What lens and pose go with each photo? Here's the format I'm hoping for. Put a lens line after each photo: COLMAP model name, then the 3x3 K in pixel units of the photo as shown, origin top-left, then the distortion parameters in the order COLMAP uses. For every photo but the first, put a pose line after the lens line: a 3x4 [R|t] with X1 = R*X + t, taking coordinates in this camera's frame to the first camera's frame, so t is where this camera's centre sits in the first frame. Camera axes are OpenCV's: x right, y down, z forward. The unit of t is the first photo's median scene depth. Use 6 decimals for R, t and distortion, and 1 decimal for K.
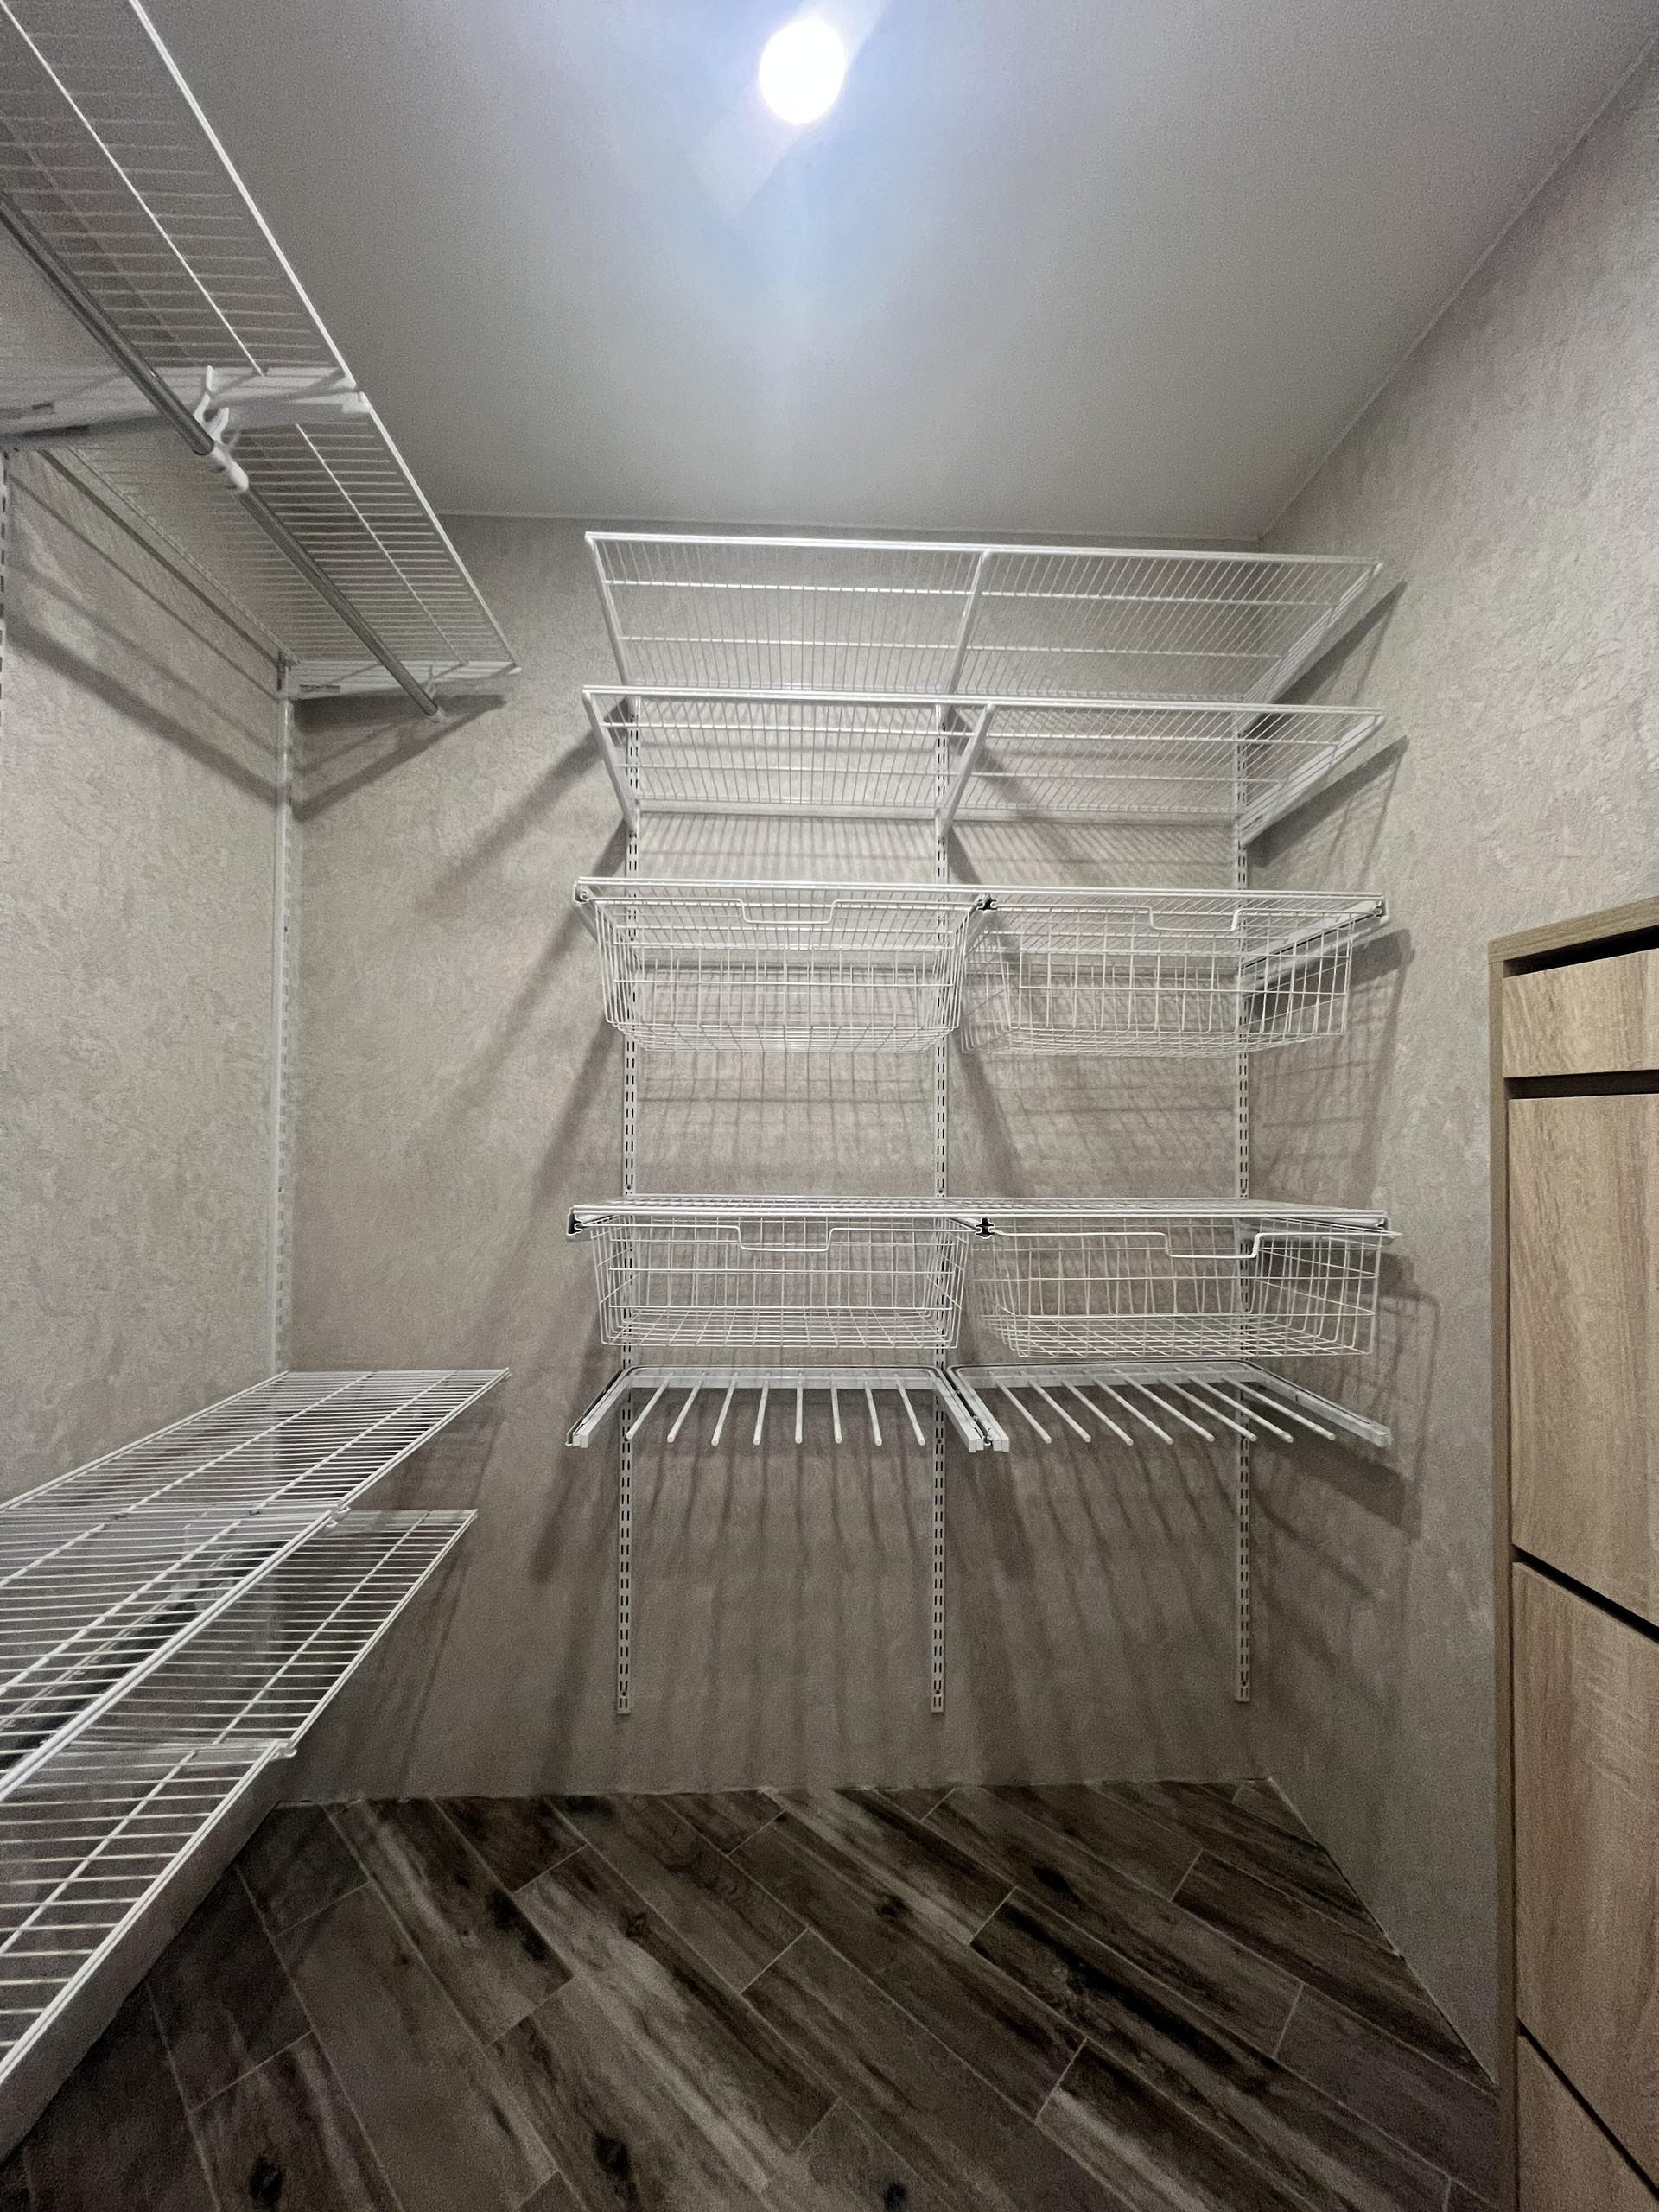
lens RADIAL K [[891.3, 0, 830.0], [0, 891.3, 1112.8], [0, 0, 1]] dist [-0.000143, 0.000799]
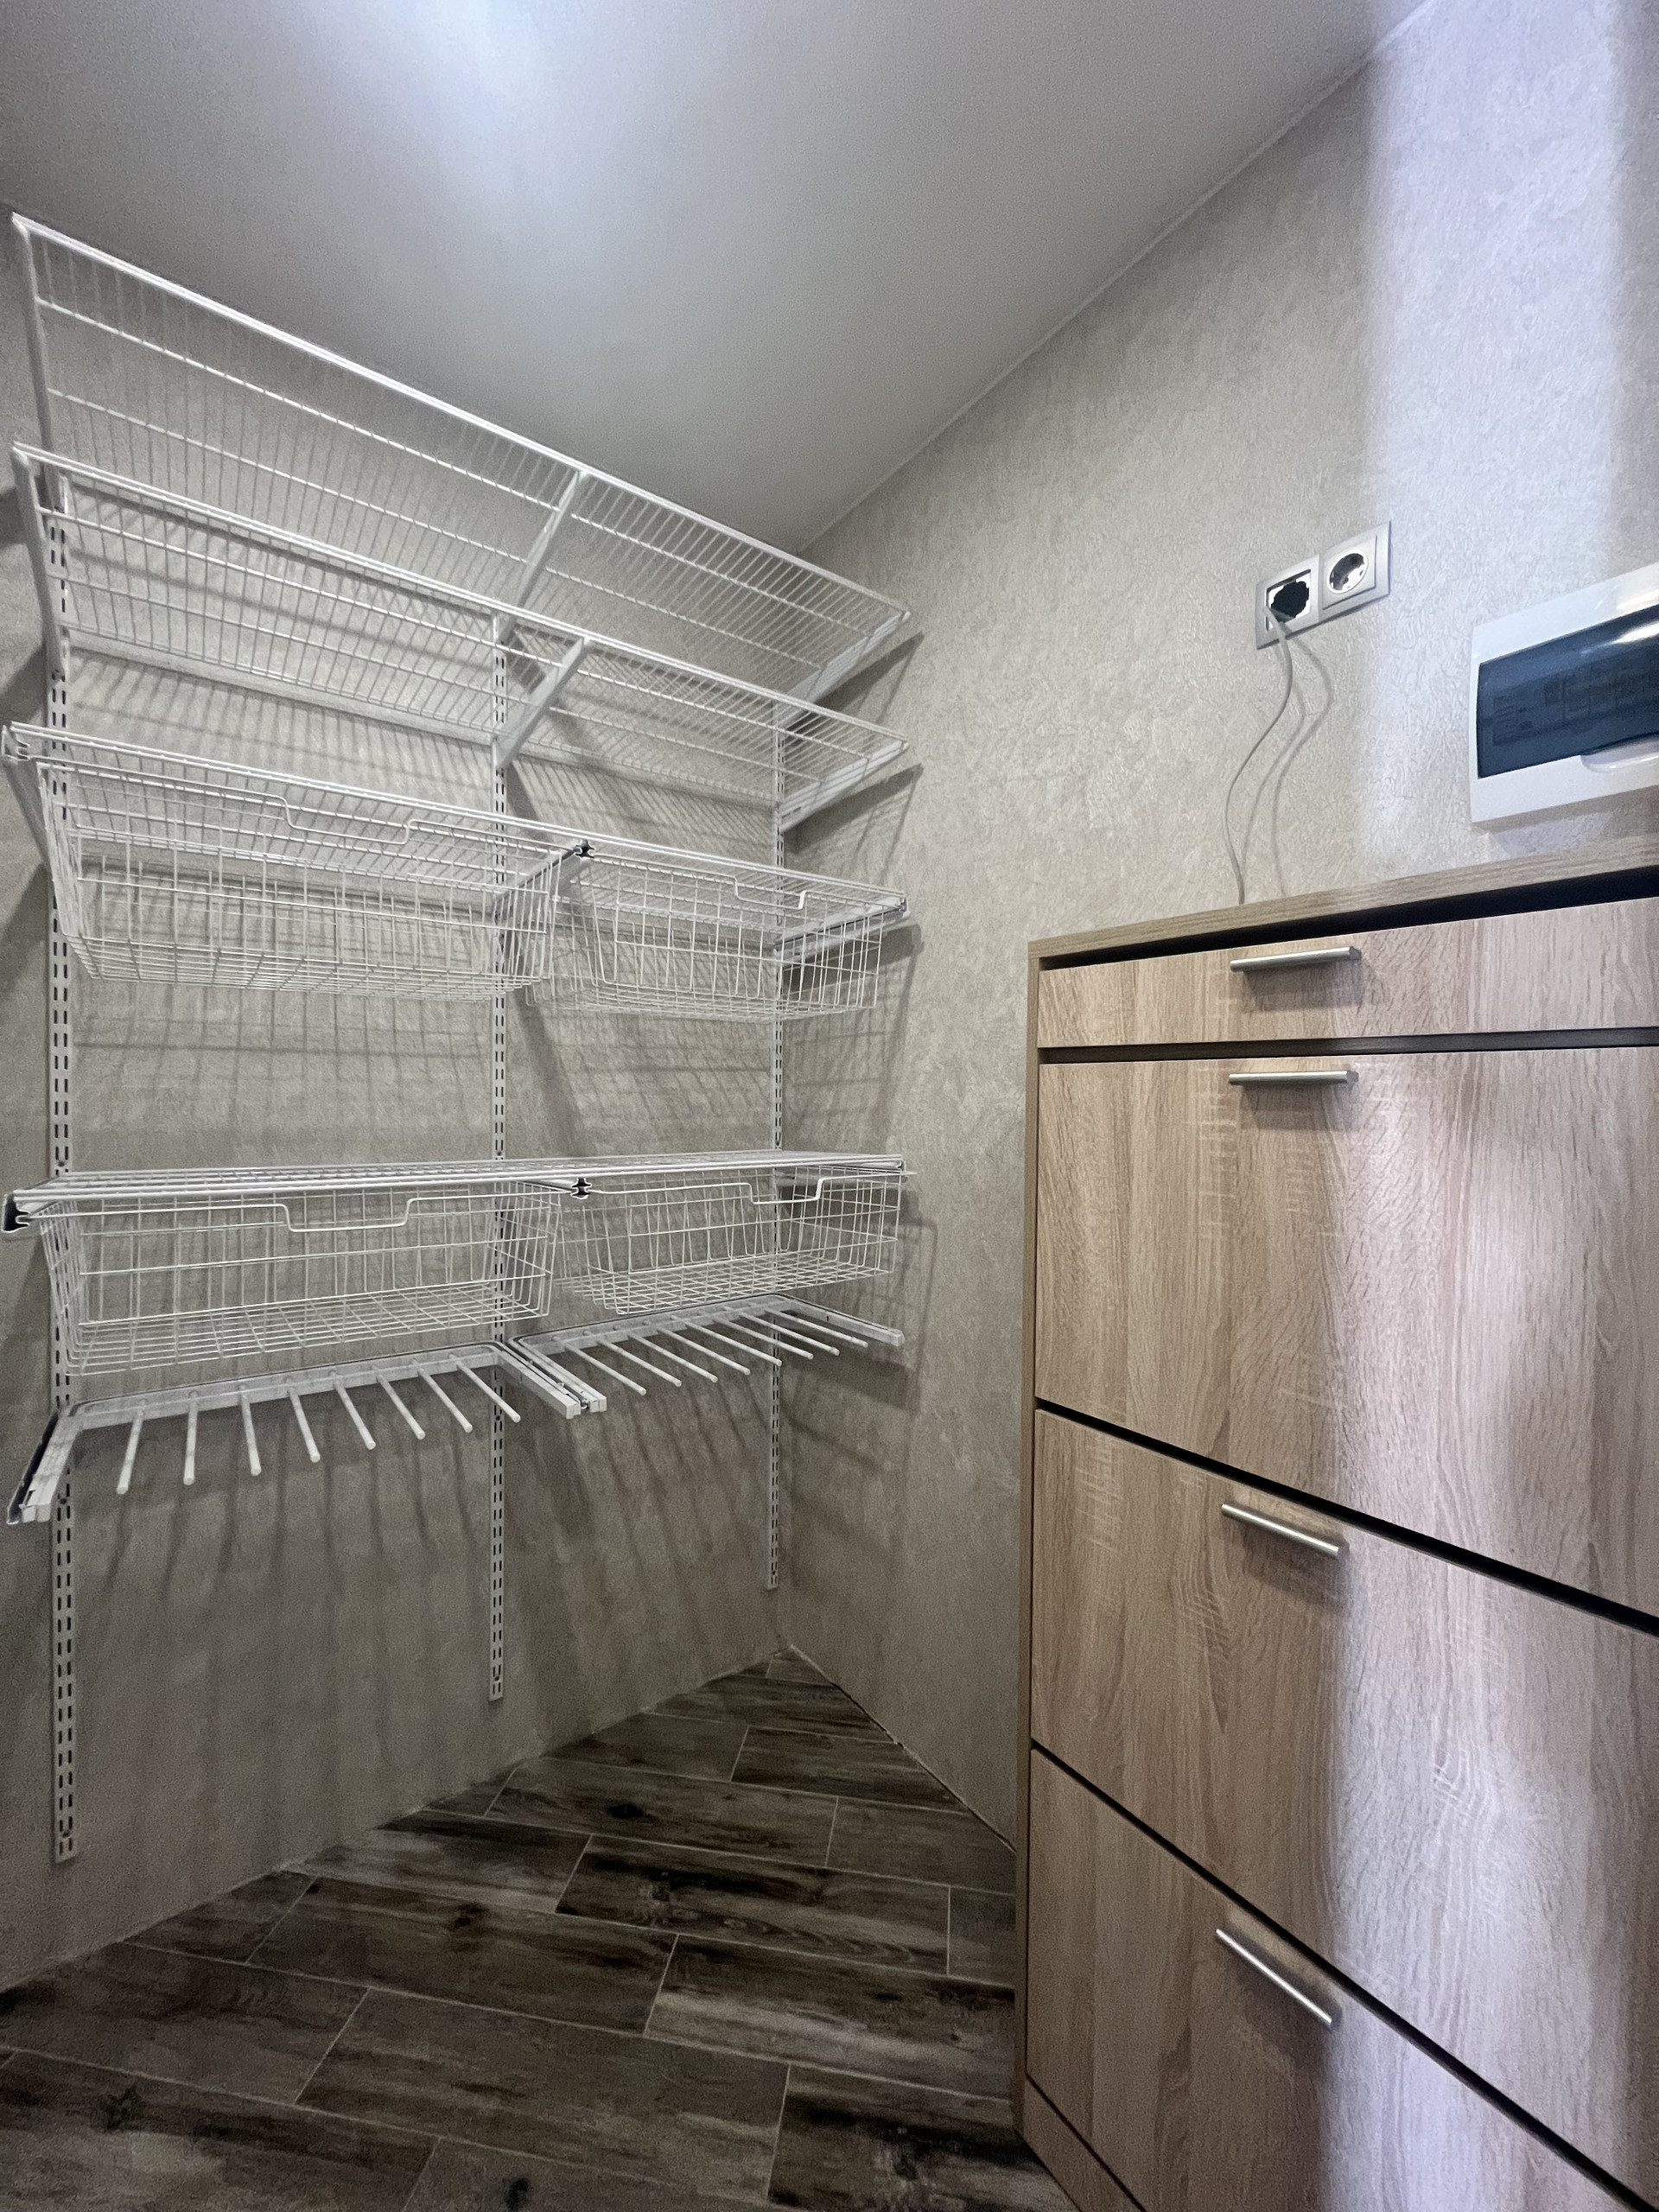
lens RADIAL K [[891.3, 0, 822.0], [0, 891.3, 1113.4], [0, 0, 1]] dist [-0.000143, 0.000799]
pose [[0.828497, -0.011378, 0.559878, -0.123590], [-0.013171, 0.999121, 0.039795, 0.004860], [-0.559839, -0.040344, 0.827619, 0.044426]]
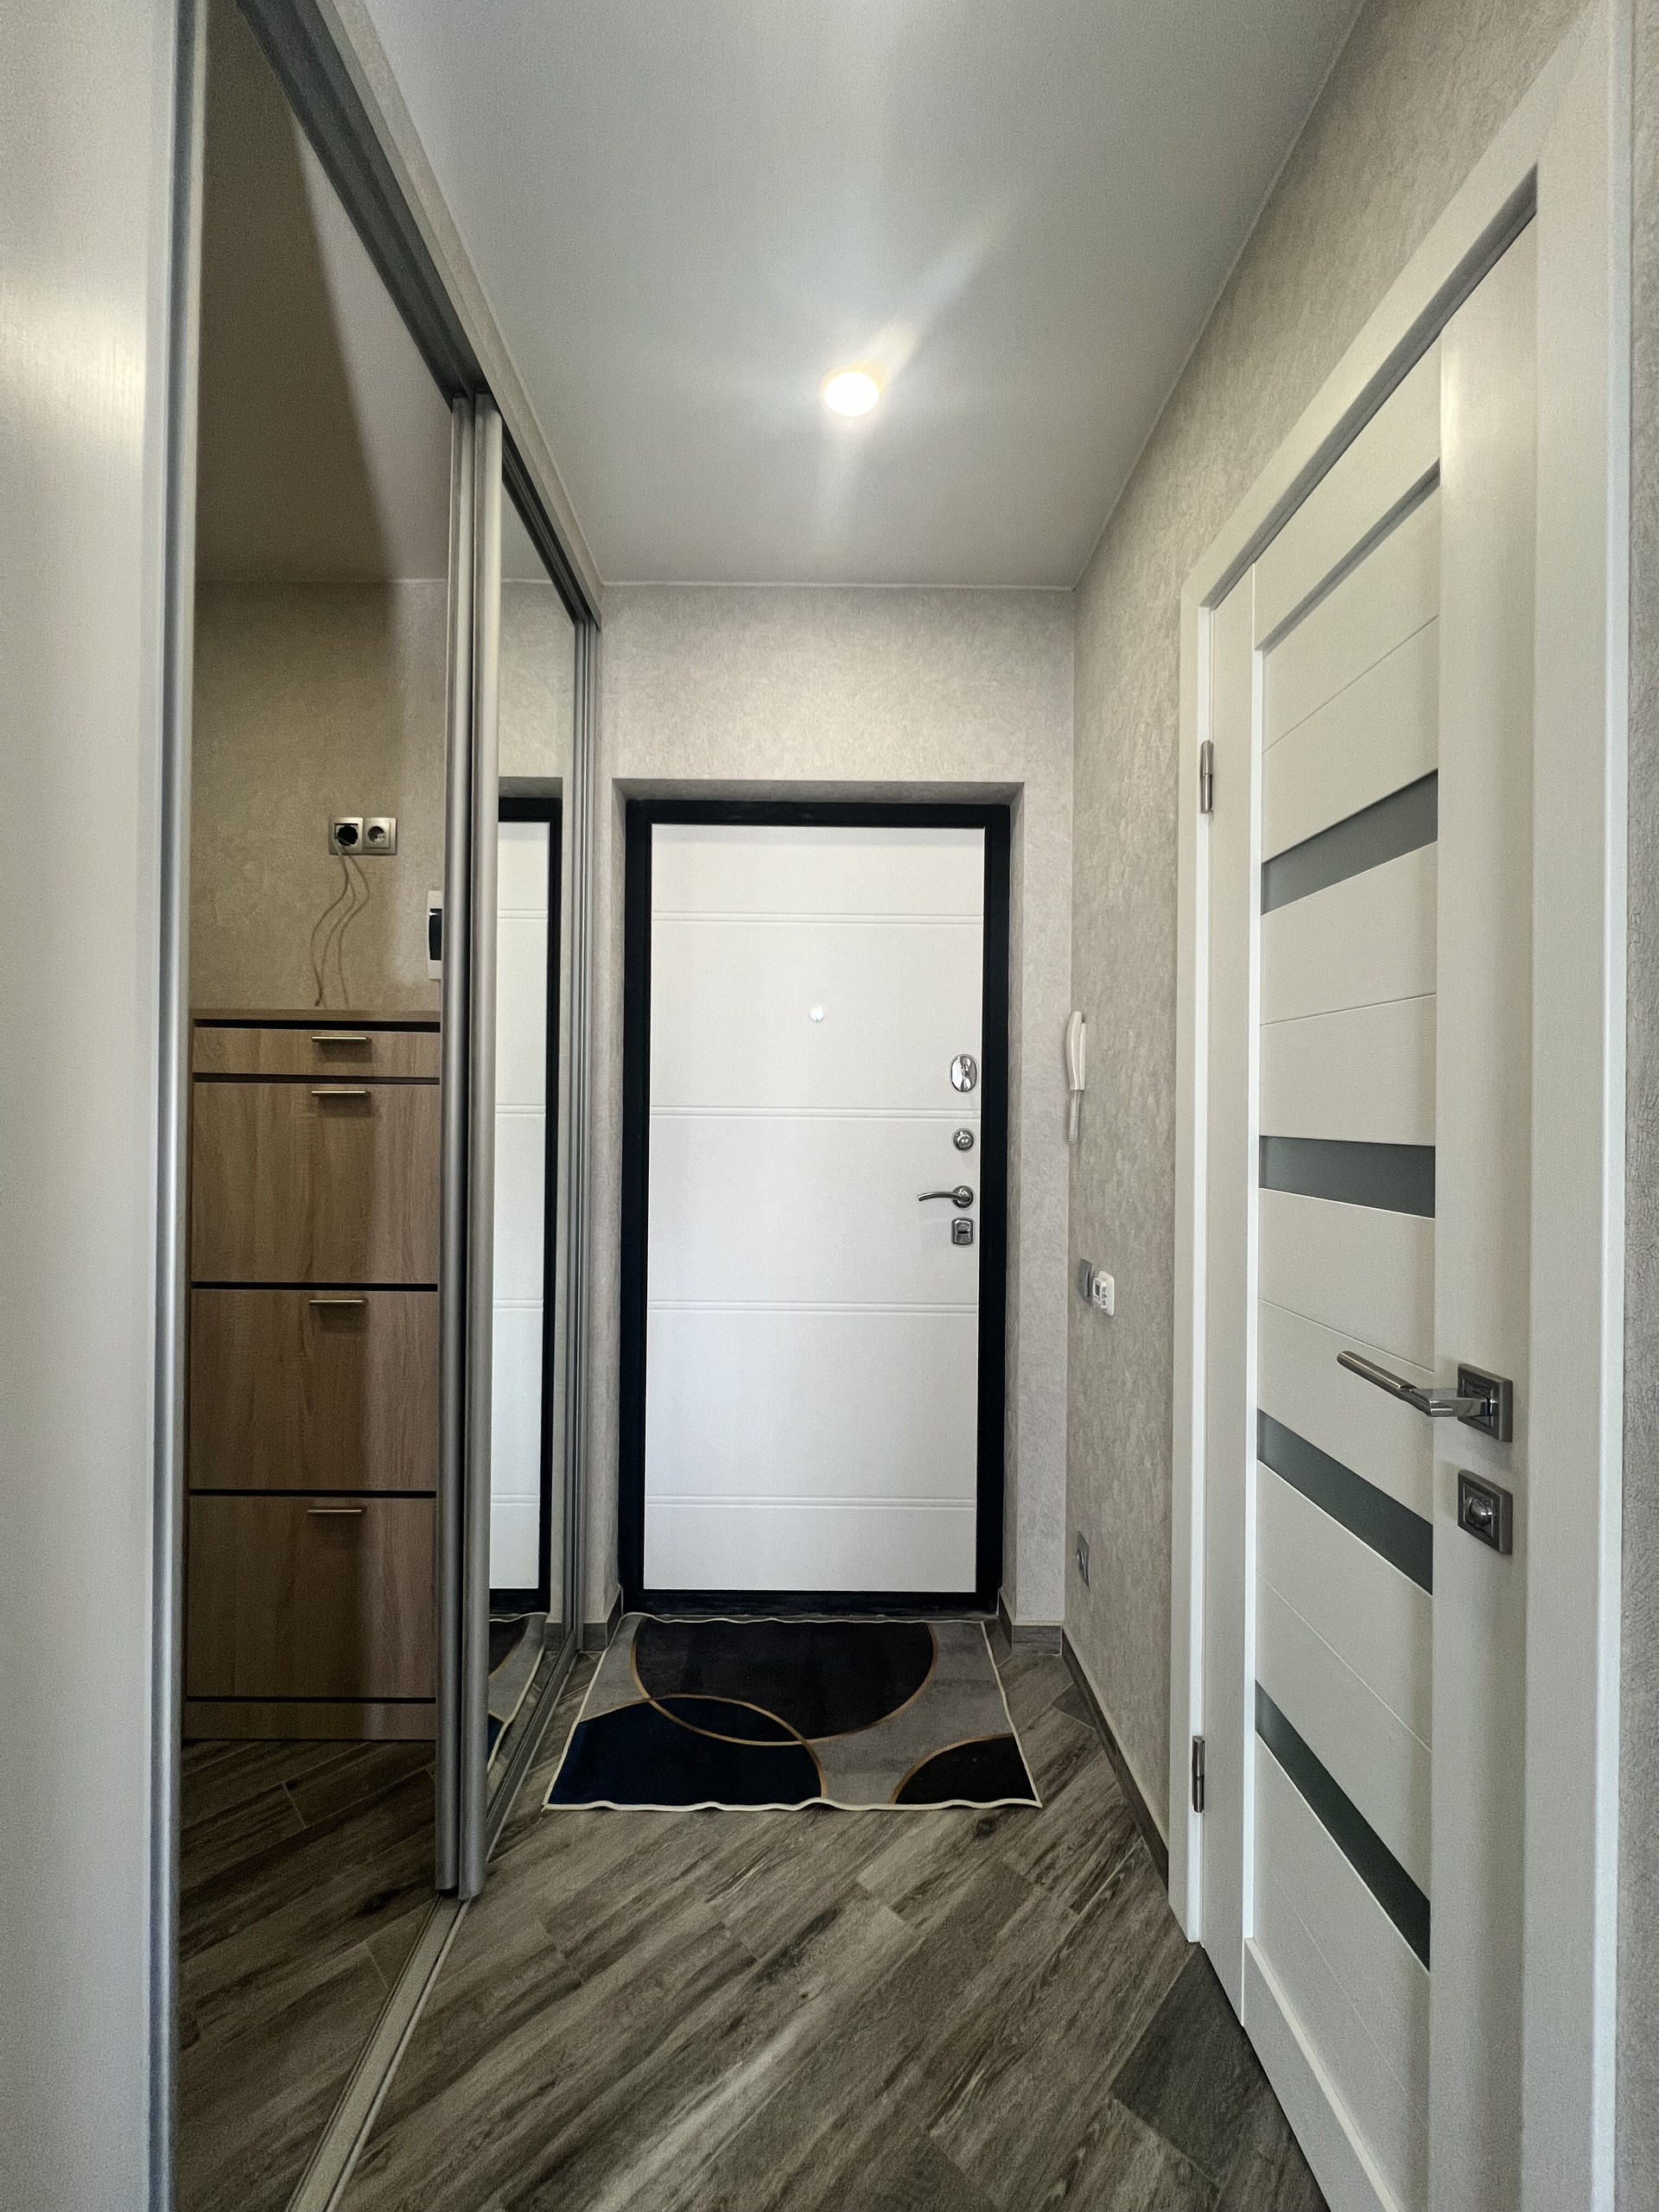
lens RADIAL K [[891.3, 0, 827.5], [0, 891.3, 1105.3], [0, 0, 1]] dist [-0.000143, 0.000799]
pose [[0.039581, -0.000478, 0.999216, -0.707637], [-0.028102, 0.999604, 0.001591, -0.002794], [-0.998821, -0.028143, 0.039552, -0.336569]]
